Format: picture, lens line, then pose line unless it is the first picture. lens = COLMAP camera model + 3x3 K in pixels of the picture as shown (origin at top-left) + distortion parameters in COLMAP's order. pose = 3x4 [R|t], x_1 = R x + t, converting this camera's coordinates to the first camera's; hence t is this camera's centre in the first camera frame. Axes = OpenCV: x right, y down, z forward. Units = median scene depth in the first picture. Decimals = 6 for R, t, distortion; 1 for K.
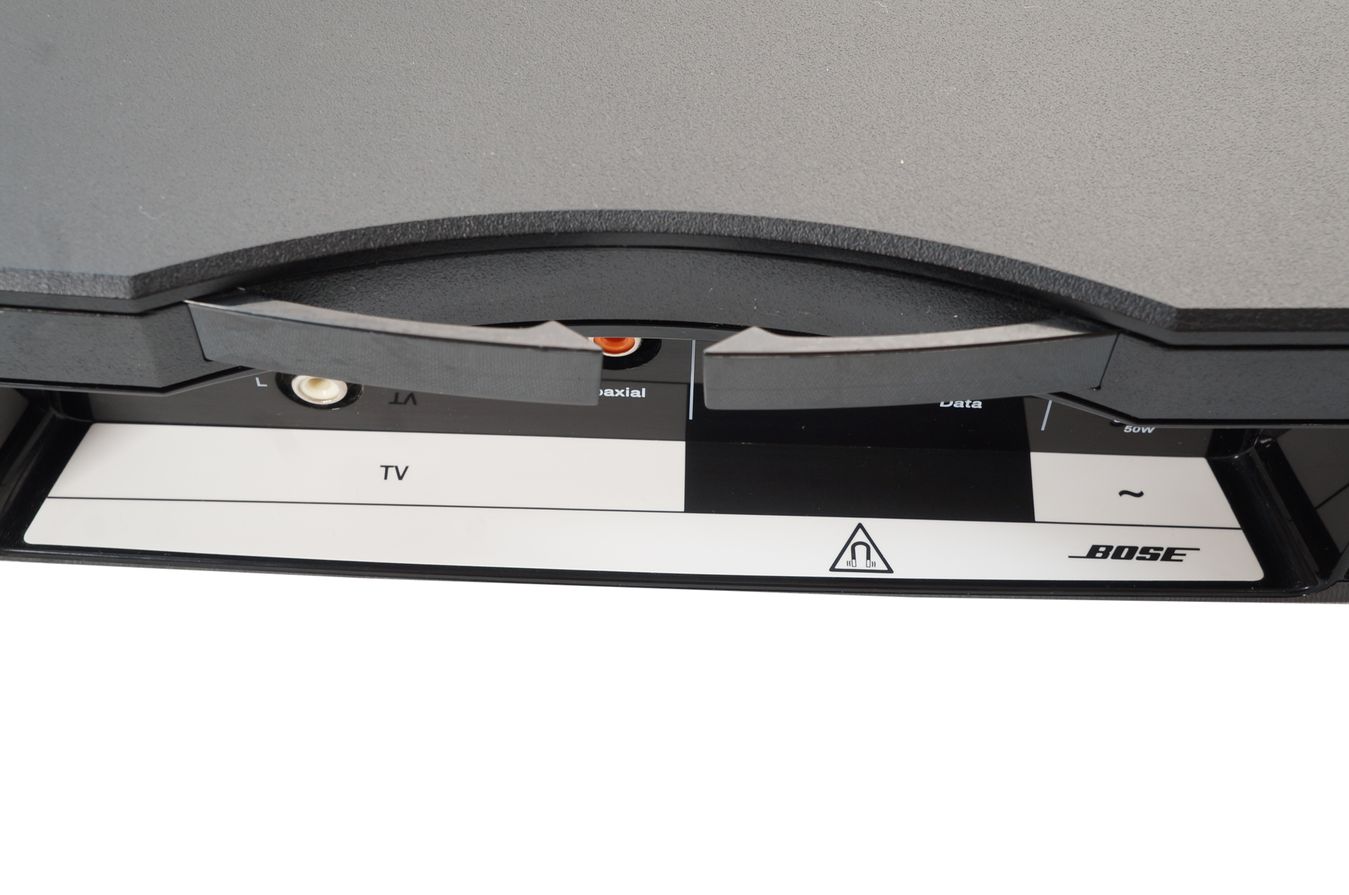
lens RADIAL K [[1989.3, 0, 674.5], [0, 1989.3, 447.5], [0, 0, 1]] dist [0.130411, 0.022616]
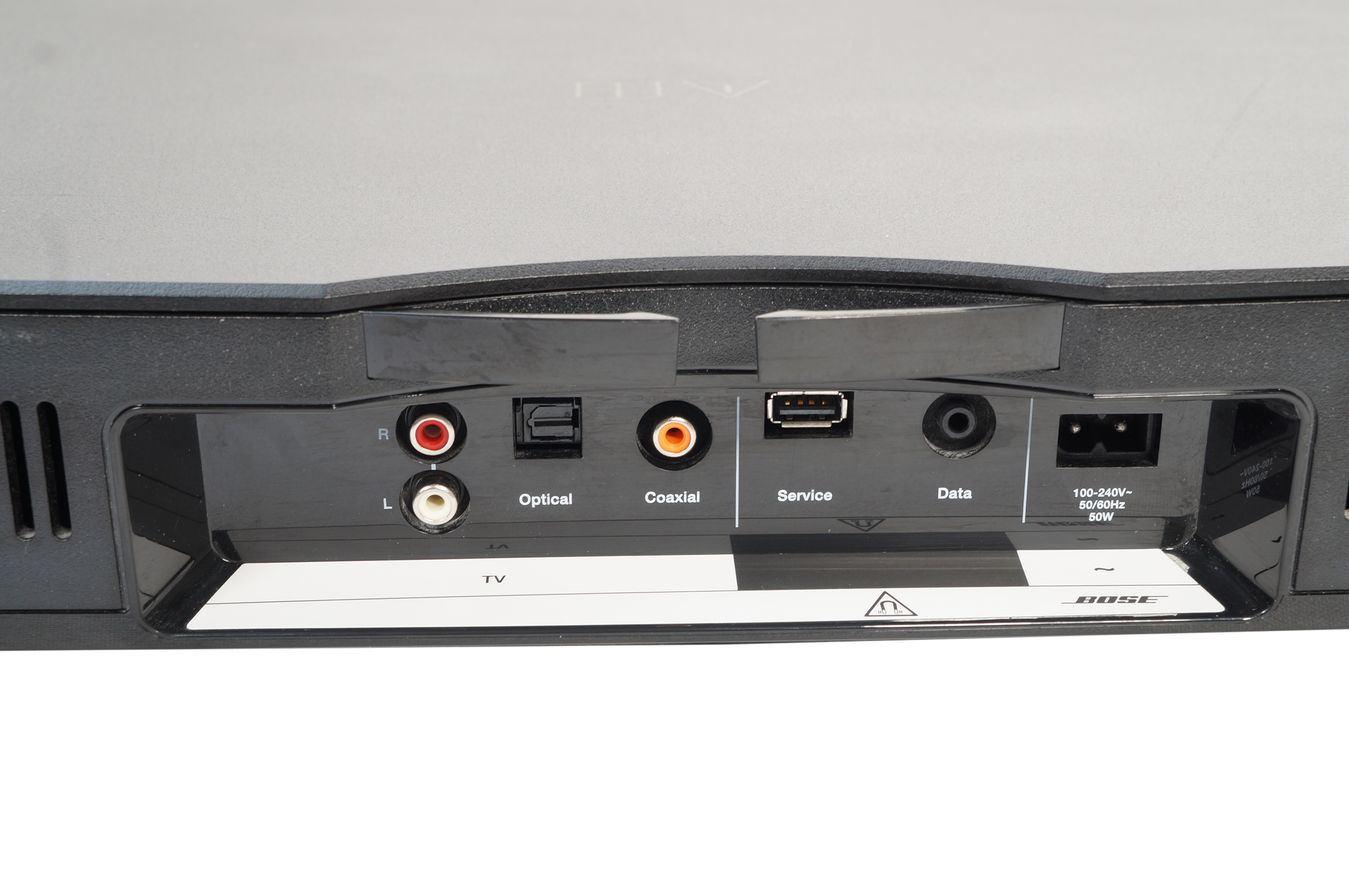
lens RADIAL K [[1989.3, 0, 674.5], [0, 1989.3, 447.5], [0, 0, 1]] dist [0.130411, 0.022616]
pose [[0.997837, -0.044761, 0.048134, -0.087803], [0.063144, 0.856164, -0.512831, 0.575248], [-0.018256, 0.514761, 0.857139, -0.071358]]
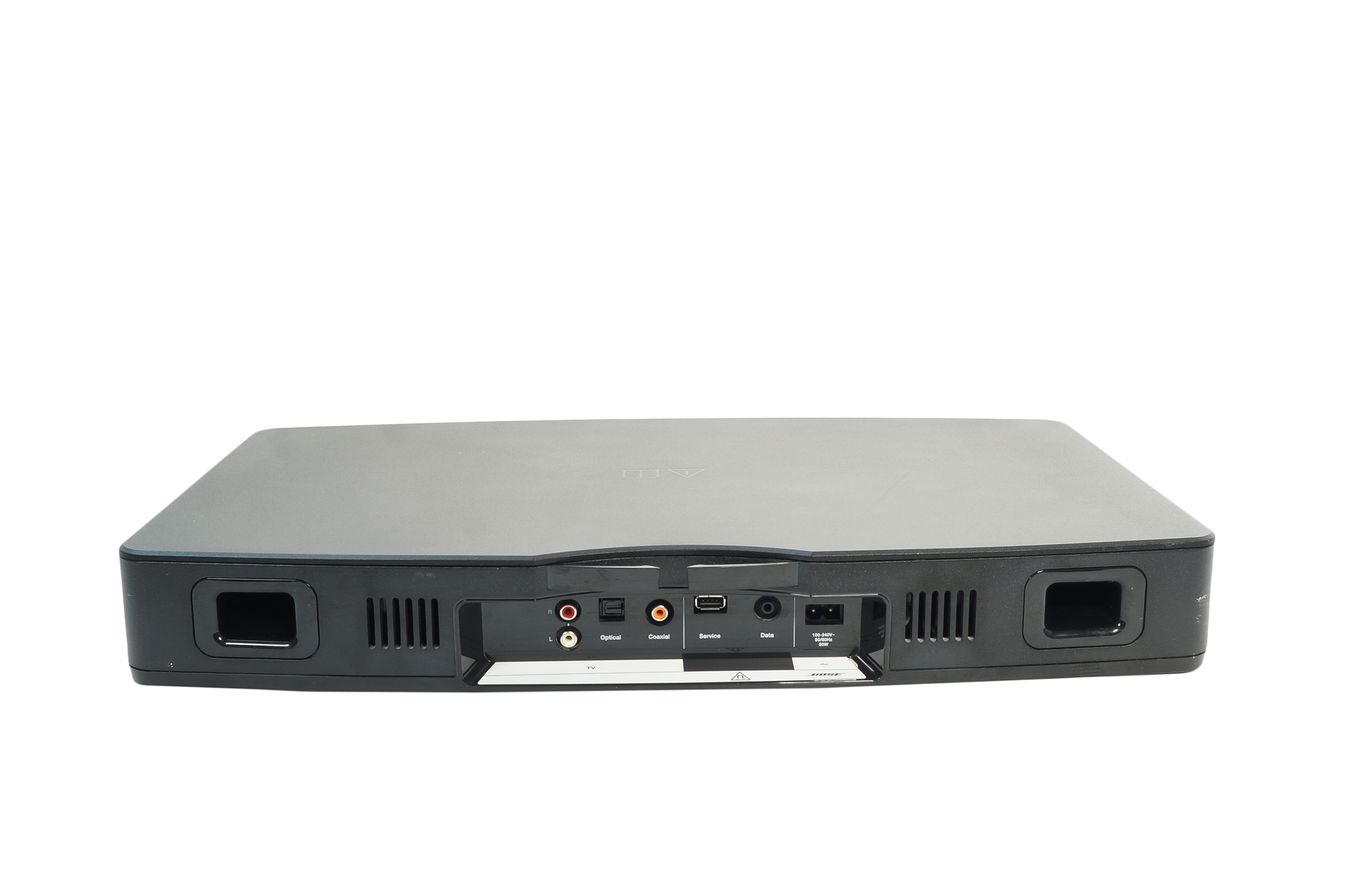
lens RADIAL K [[1551.4, 0, 674.5], [0, 1551.4, 447.5], [0, 0, 1]] dist [-0.009551, -0.005965]
pose [[0.998423, -0.039908, 0.039490, -0.093274], [0.055921, 0.769485, -0.636212, 1.330645], [-0.004997, 0.637417, 0.770503, -1.126200]]
